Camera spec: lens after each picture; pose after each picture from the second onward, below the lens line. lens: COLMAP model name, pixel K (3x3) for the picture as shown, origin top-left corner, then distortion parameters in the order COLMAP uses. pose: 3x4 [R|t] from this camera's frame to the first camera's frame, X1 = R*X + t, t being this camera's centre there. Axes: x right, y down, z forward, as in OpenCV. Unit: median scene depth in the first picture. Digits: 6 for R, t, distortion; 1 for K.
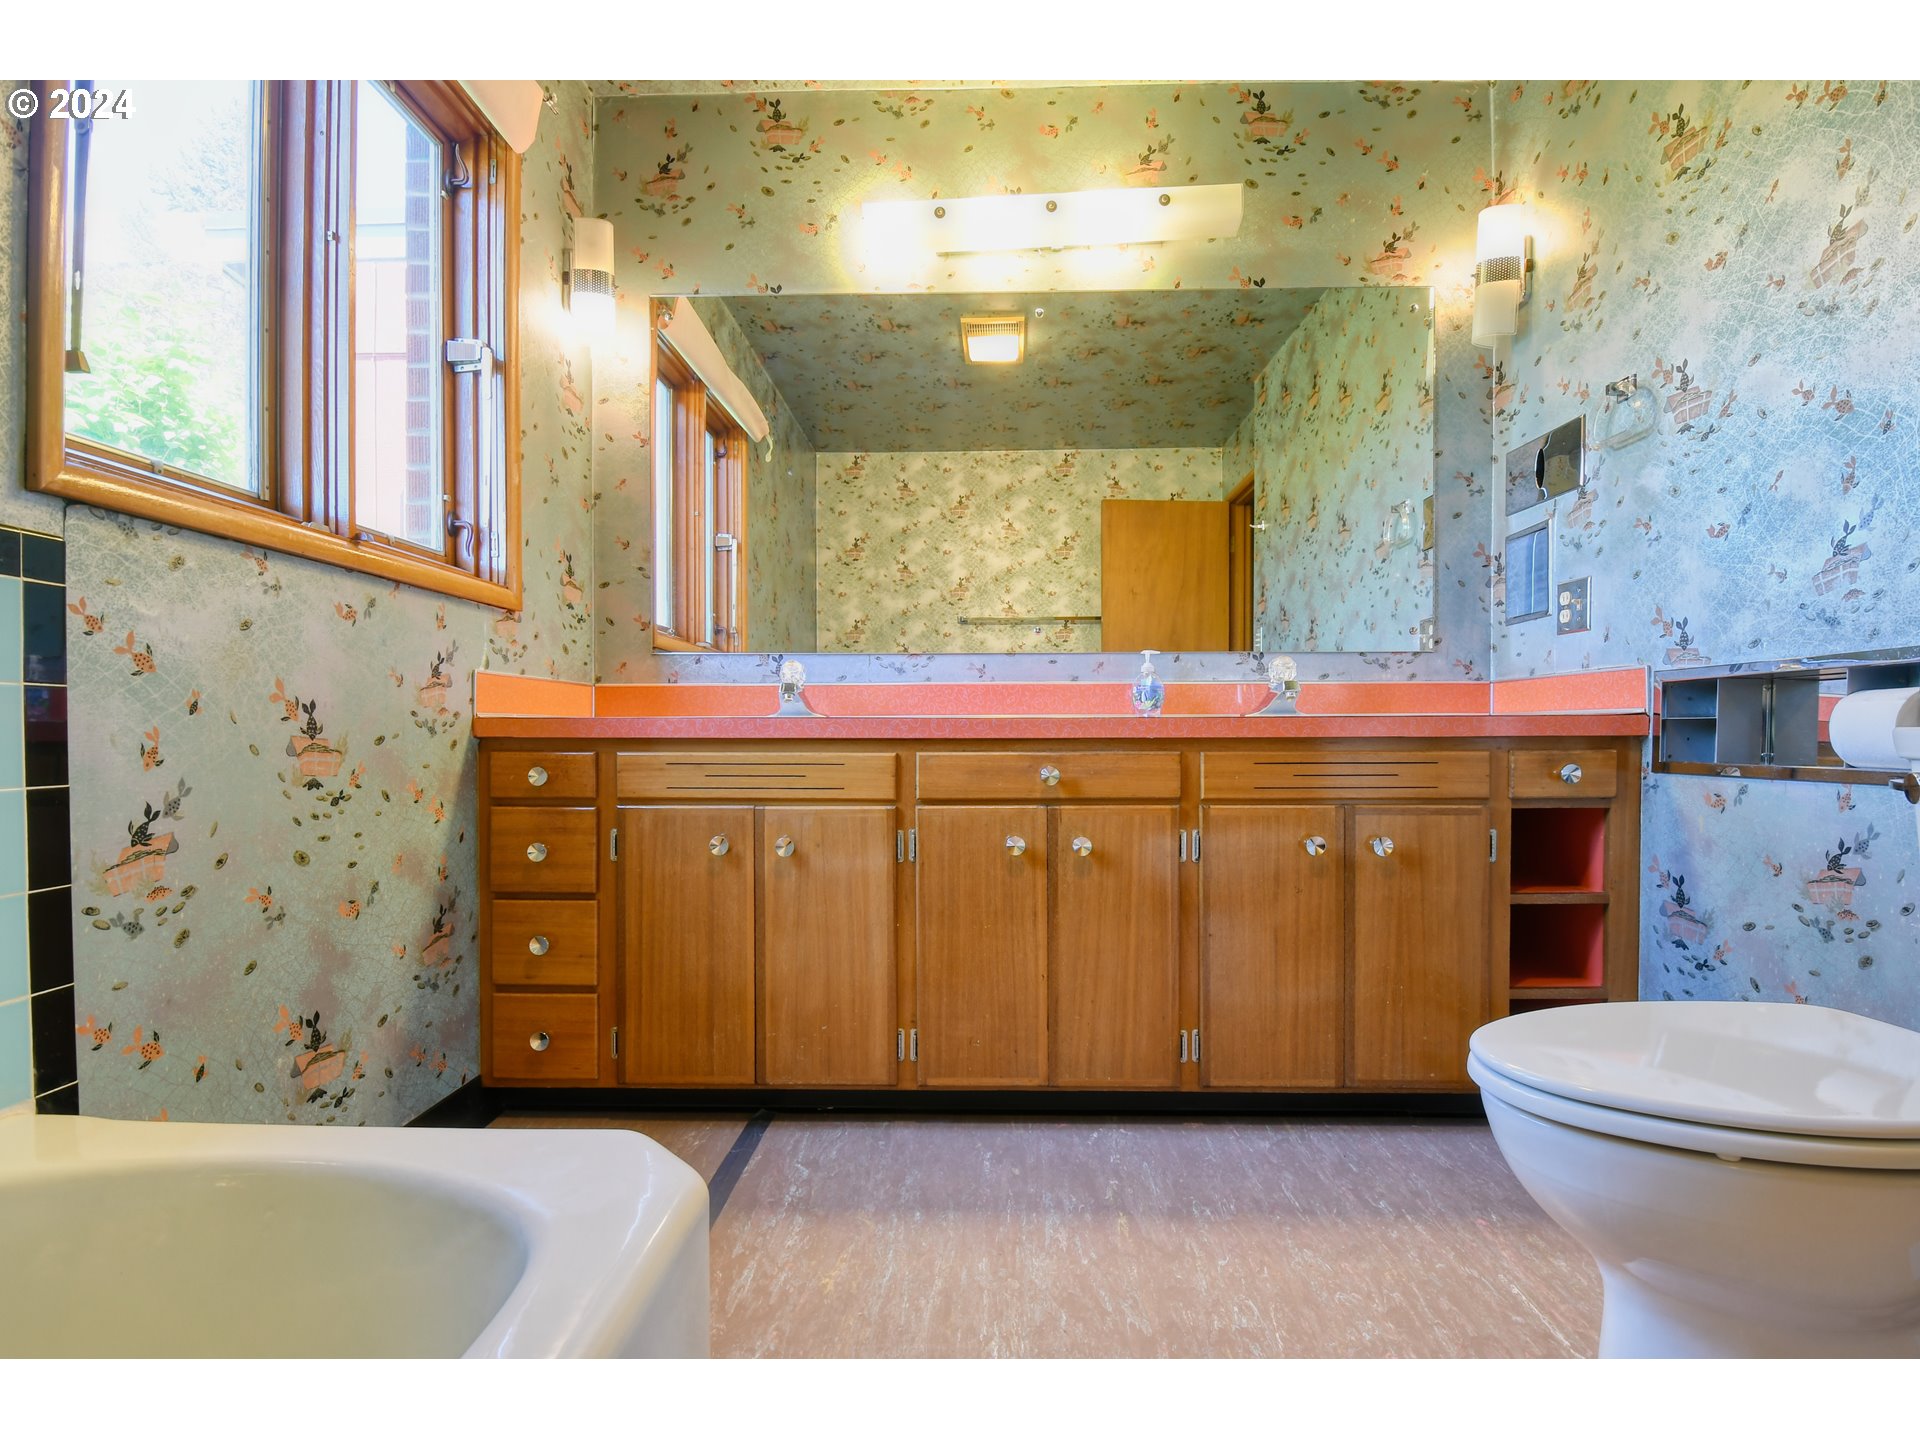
lens RADIAL K [[928.4, 0, 1111.1], [0, 928.4, 722.9], [0, 0, 1]] dist [0.024984, -0.024135]
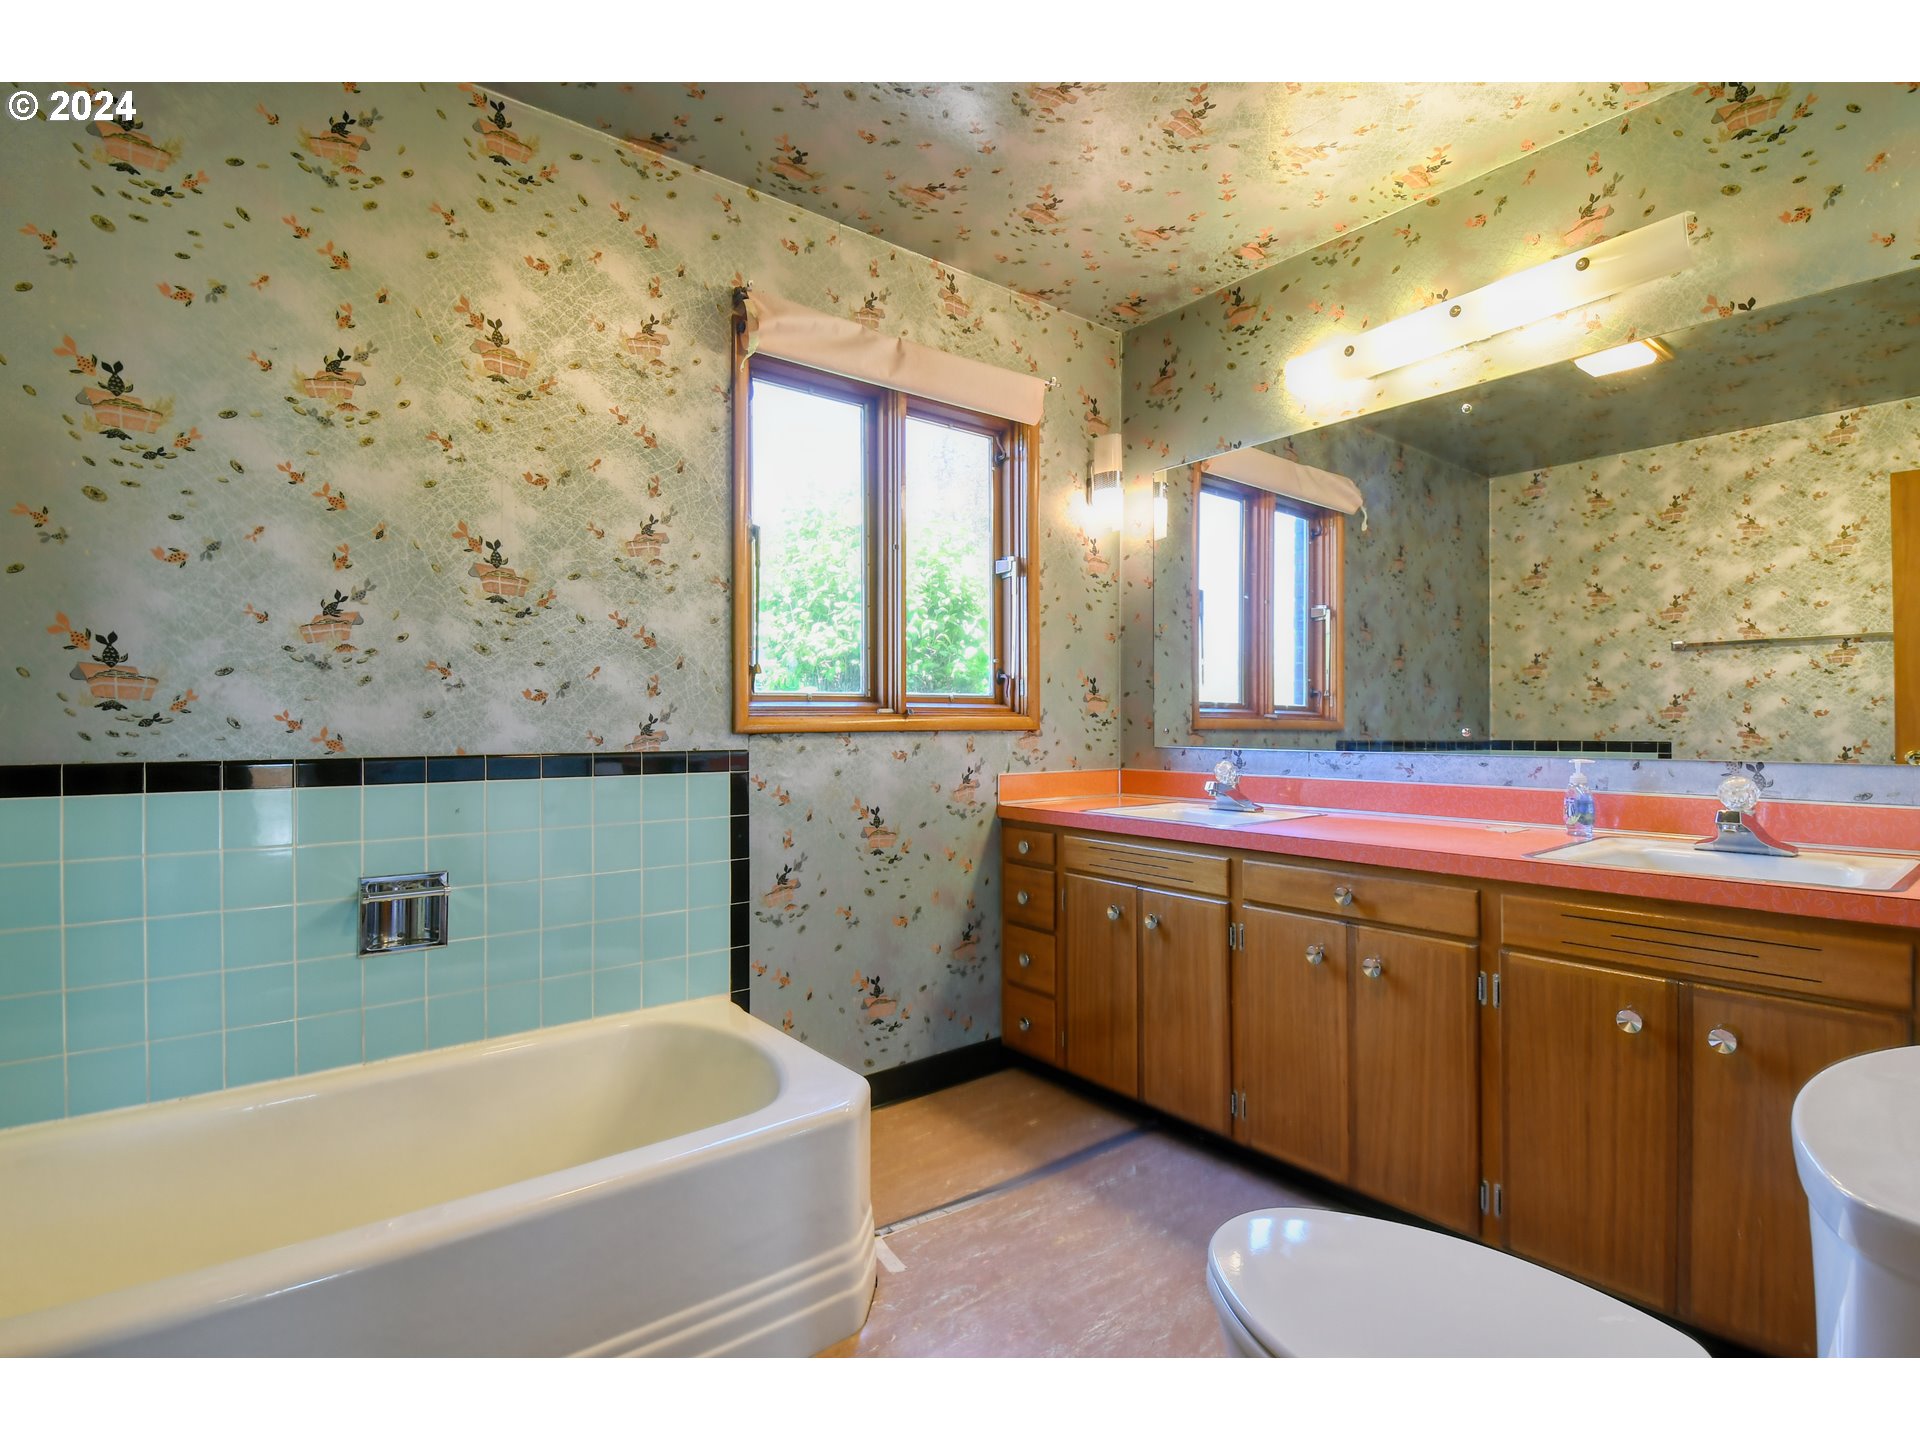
lens RADIAL K [[936.6, 0, 968.9], [0, 936.6, 738.0], [0, 0, 1]] dist [0.018423, -0.026997]
pose [[0.638799, 0.013176, -0.769261, 0.479999], [-0.019629, 0.999807, 0.000825, -0.116283], [0.769123, 0.014573, 0.638935, -0.032782]]
